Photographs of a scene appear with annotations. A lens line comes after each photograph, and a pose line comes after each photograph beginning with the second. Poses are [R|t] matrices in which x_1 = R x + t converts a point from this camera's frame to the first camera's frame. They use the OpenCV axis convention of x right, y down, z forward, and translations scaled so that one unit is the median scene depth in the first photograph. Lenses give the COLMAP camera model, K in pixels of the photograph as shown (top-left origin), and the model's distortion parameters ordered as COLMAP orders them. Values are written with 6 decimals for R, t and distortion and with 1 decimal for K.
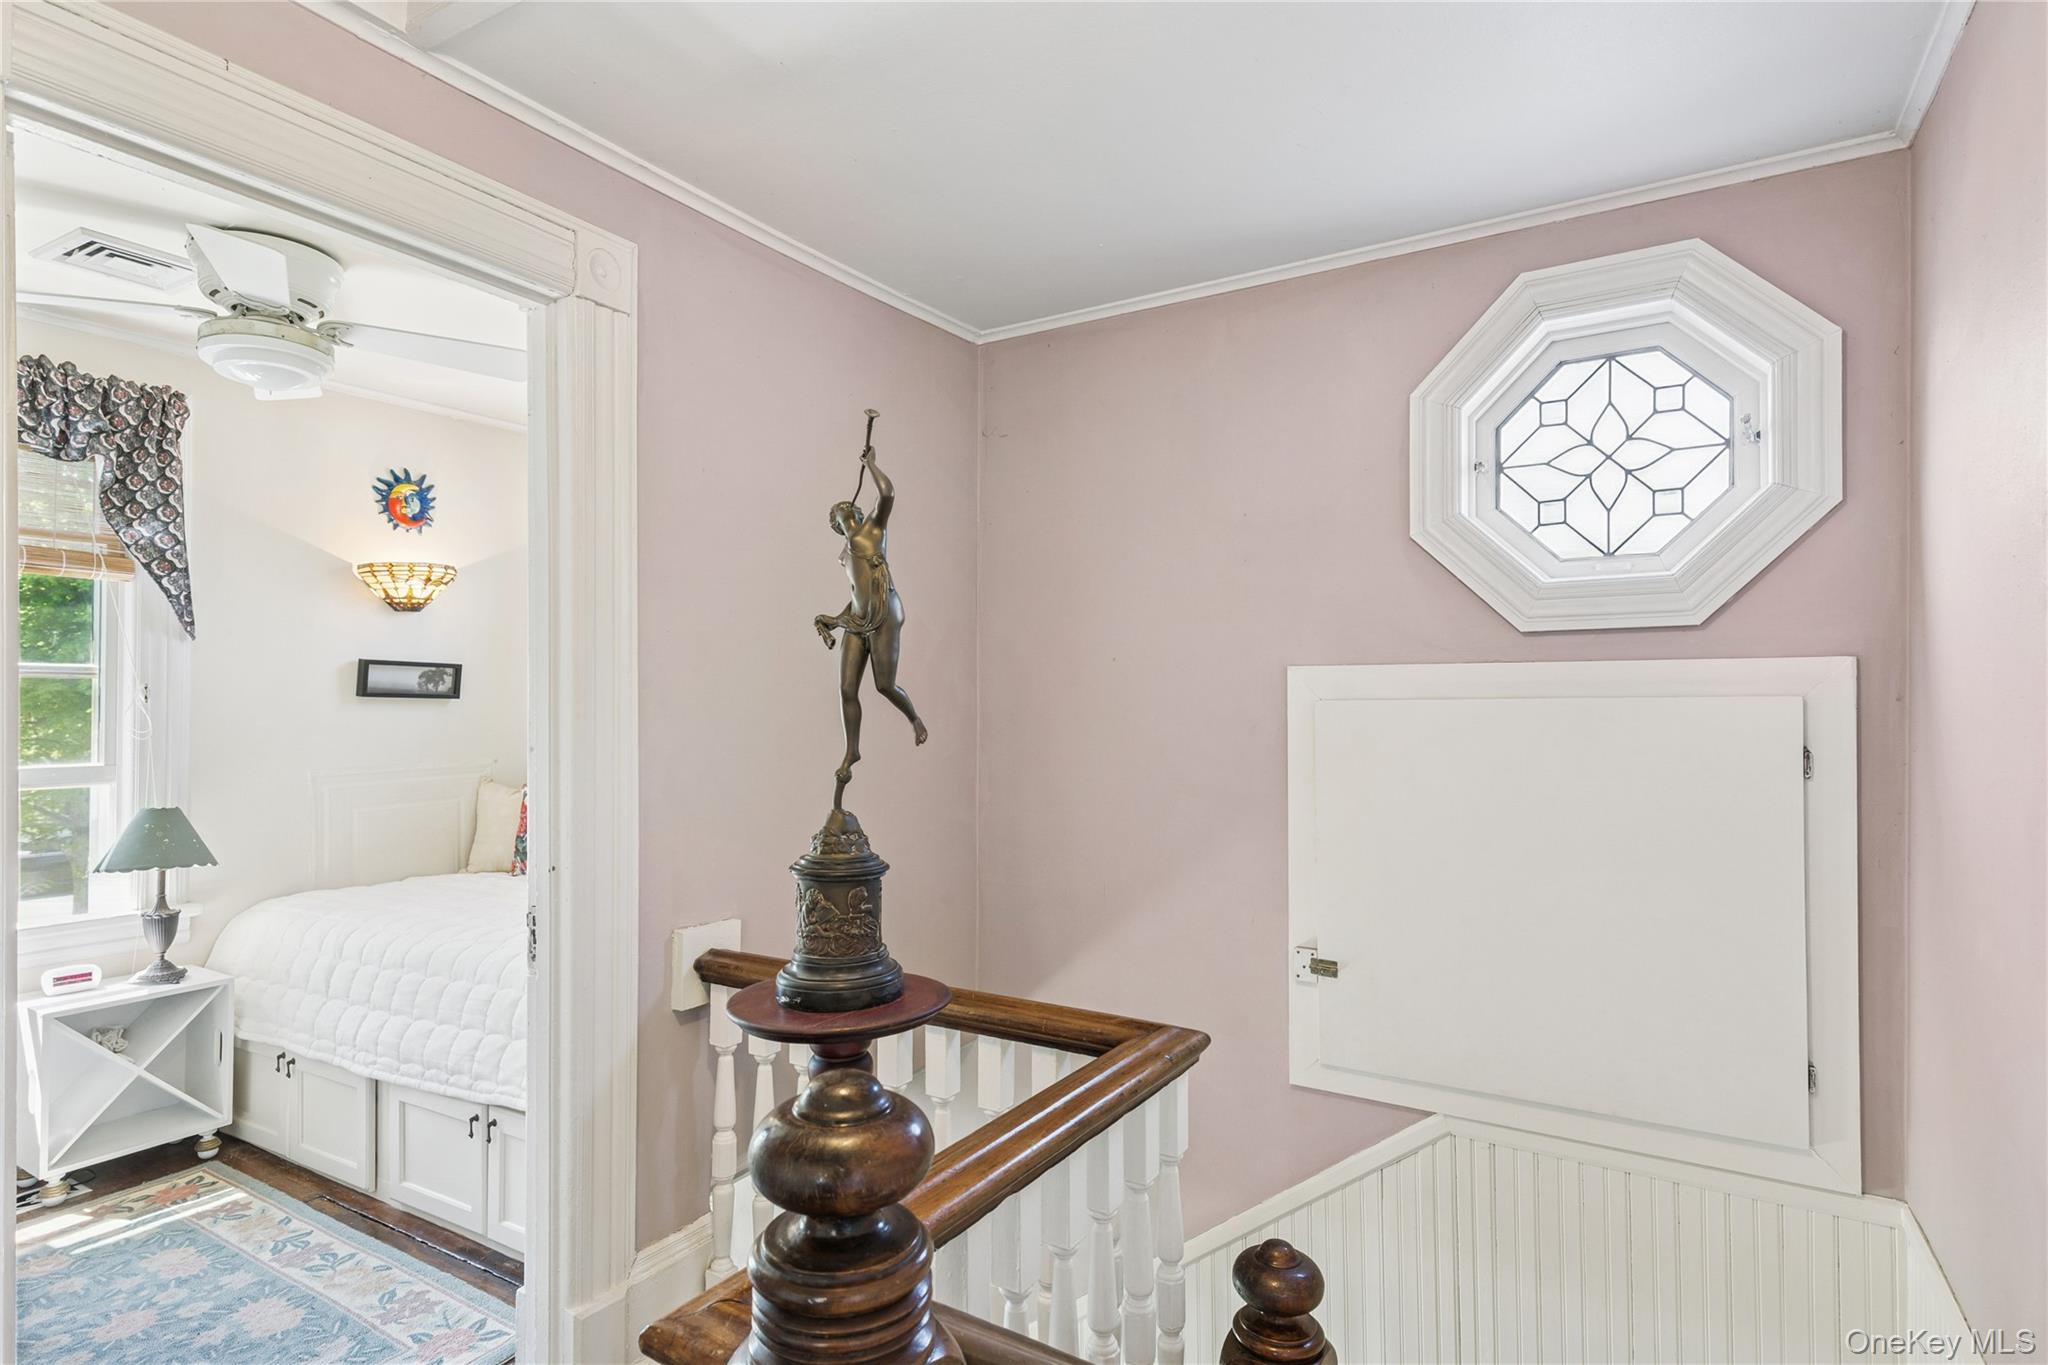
lens RADIAL K [[1088.8, 0, 1028.9], [0, 1088.8, 689.0], [0, 0, 1]] dist [0.028081, -0.006331]
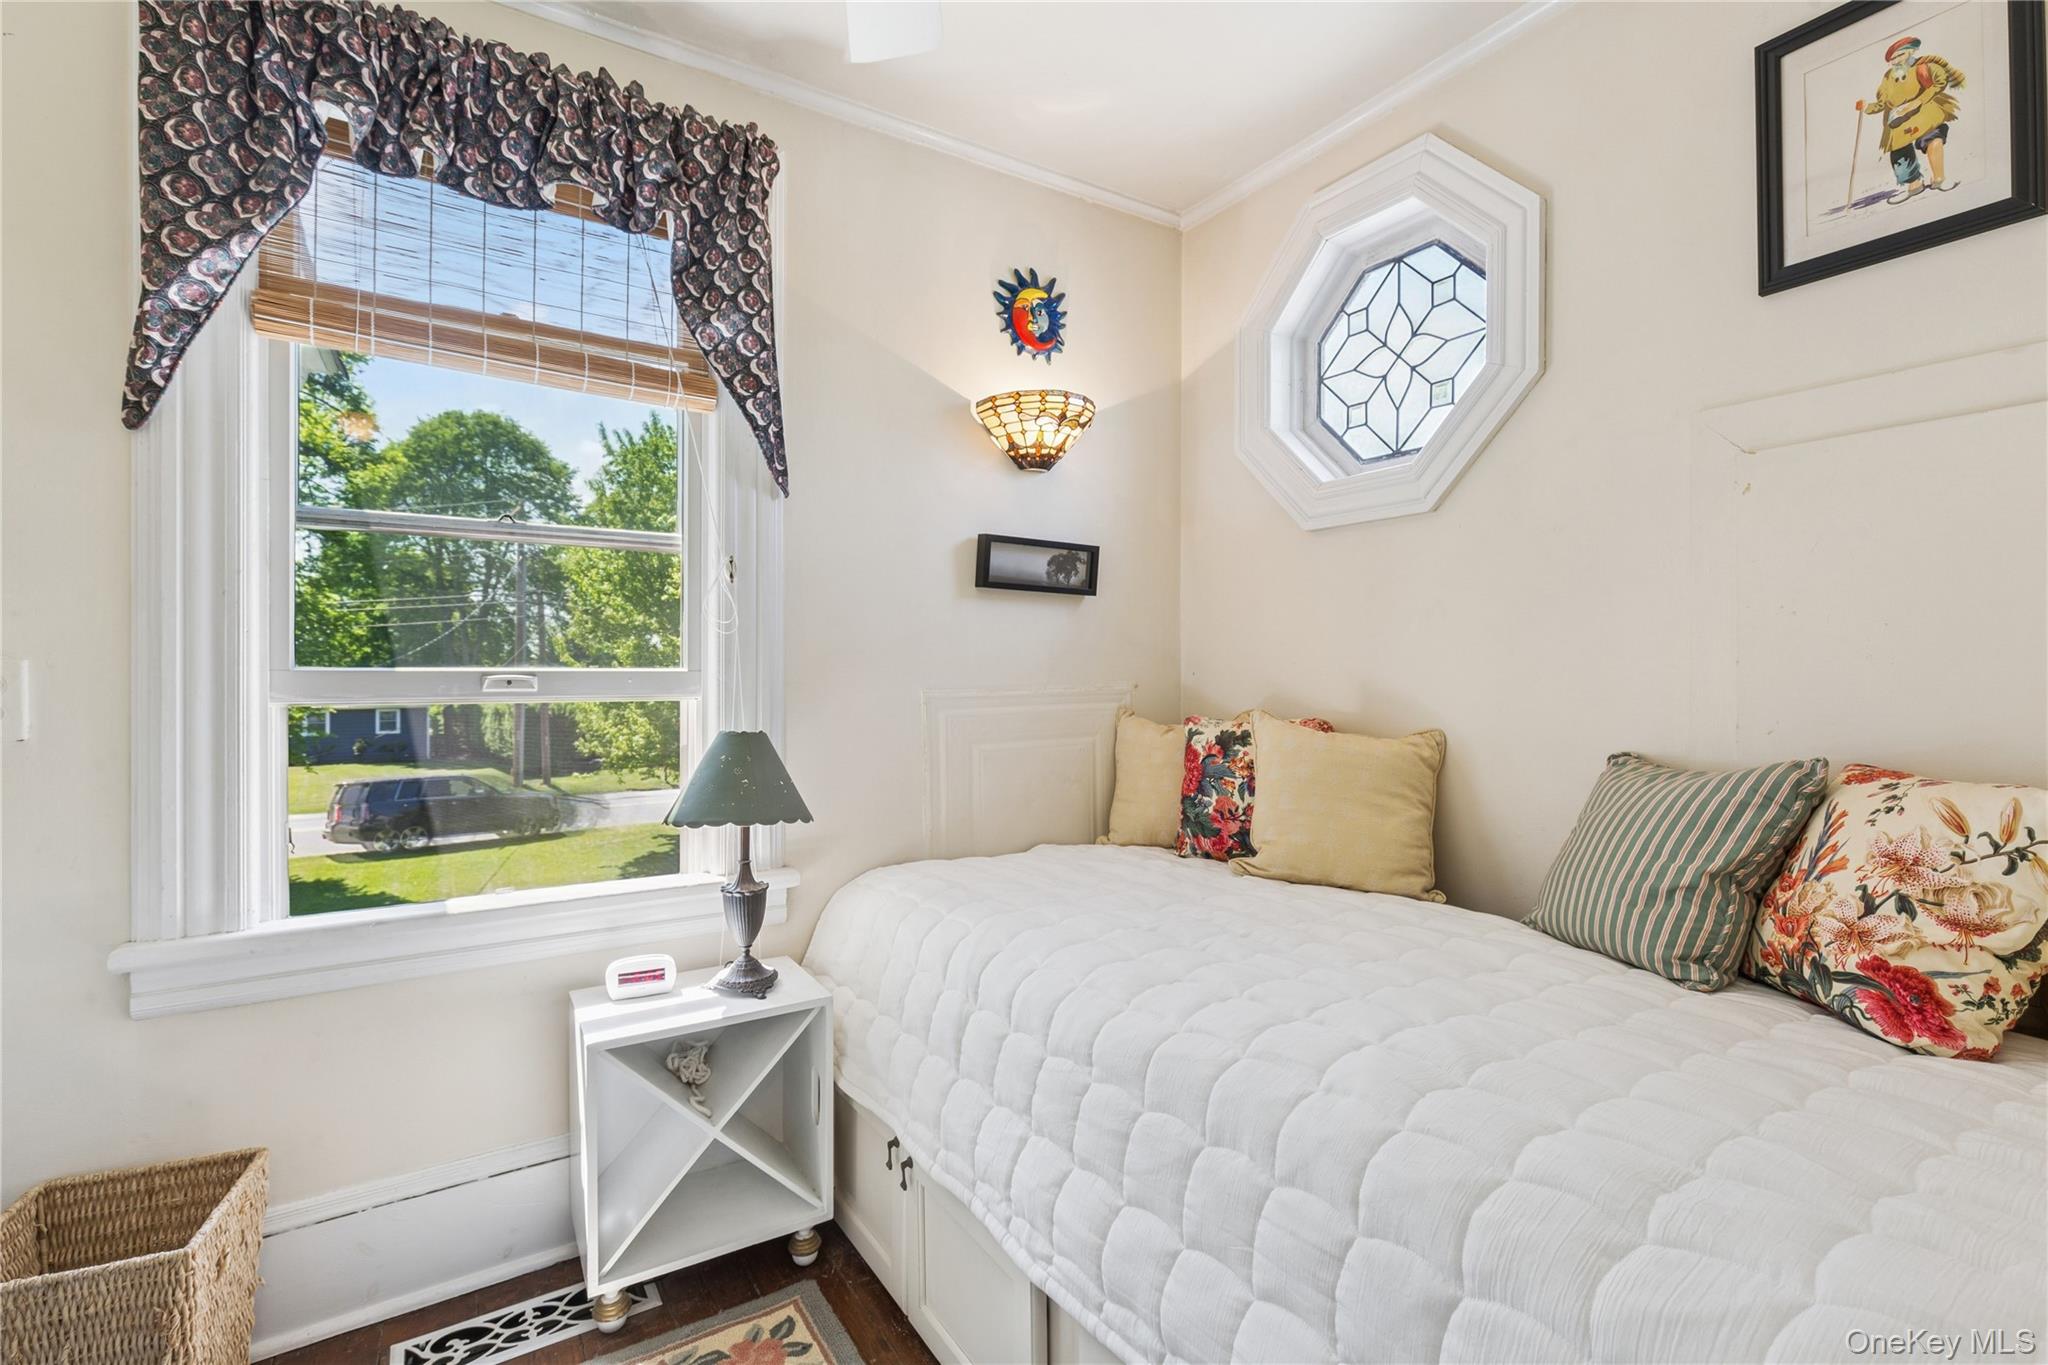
lens RADIAL K [[943.5, 0, 1025.9], [0, 943.5, 673.7], [0, 0, 1]] dist [-0.003137, -0.000515]
pose [[0.897056, 0.002815, -0.441908, -0.371233], [0.004840, 0.999857, 0.016194, 0.062931], [0.441890, -0.016665, 0.896914, 0.552964]]
